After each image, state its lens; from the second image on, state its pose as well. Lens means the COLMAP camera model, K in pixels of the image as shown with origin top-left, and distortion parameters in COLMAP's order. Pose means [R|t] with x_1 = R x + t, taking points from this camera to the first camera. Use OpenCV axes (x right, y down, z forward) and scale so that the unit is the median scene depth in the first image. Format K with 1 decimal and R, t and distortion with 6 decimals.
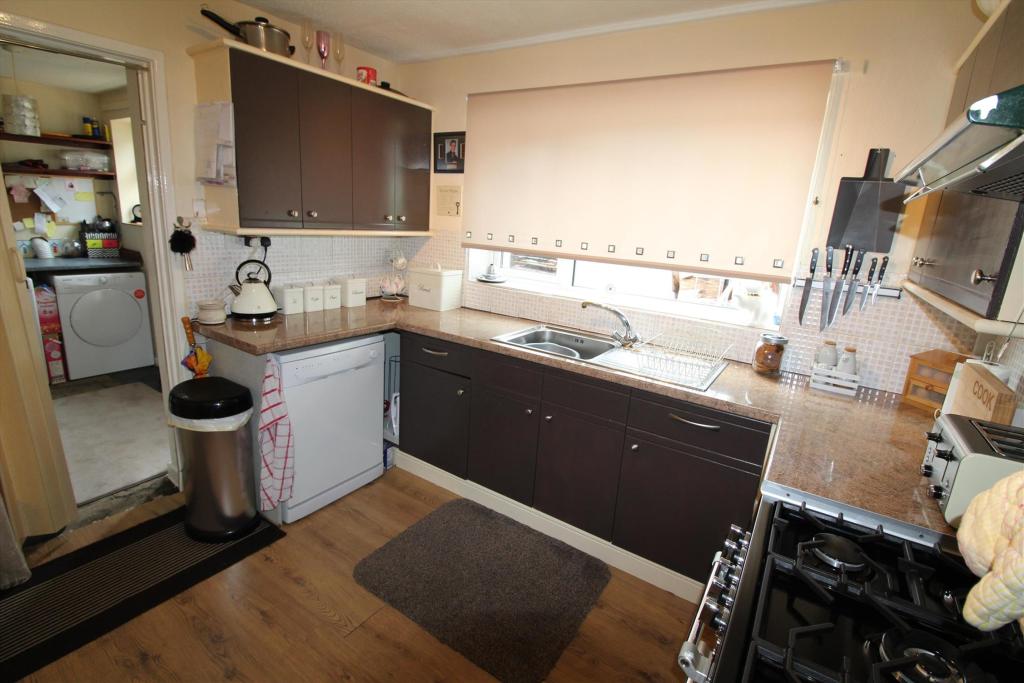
lens RADIAL K [[478.2, 0, 512.5], [0, 478.2, 338.2], [0, 0, 1]] dist [-0.002278, -0.001912]
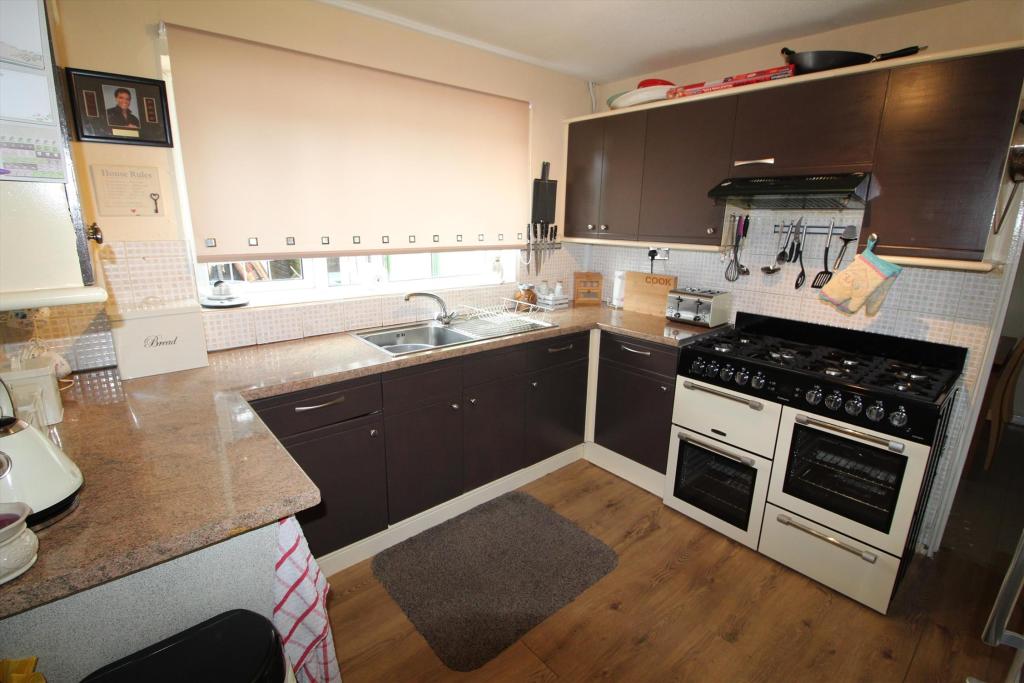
lens RADIAL K [[478.2, 0, 512.6], [0, 478.2, 338.4], [0, 0, 1]] dist [-0.002278, -0.001912]
pose [[0.277042, -0.297101, 0.913772, -0.782429], [0.238715, 0.942462, 0.234054, -0.182655], [-0.930732, 0.153288, 0.332024, 0.505337]]
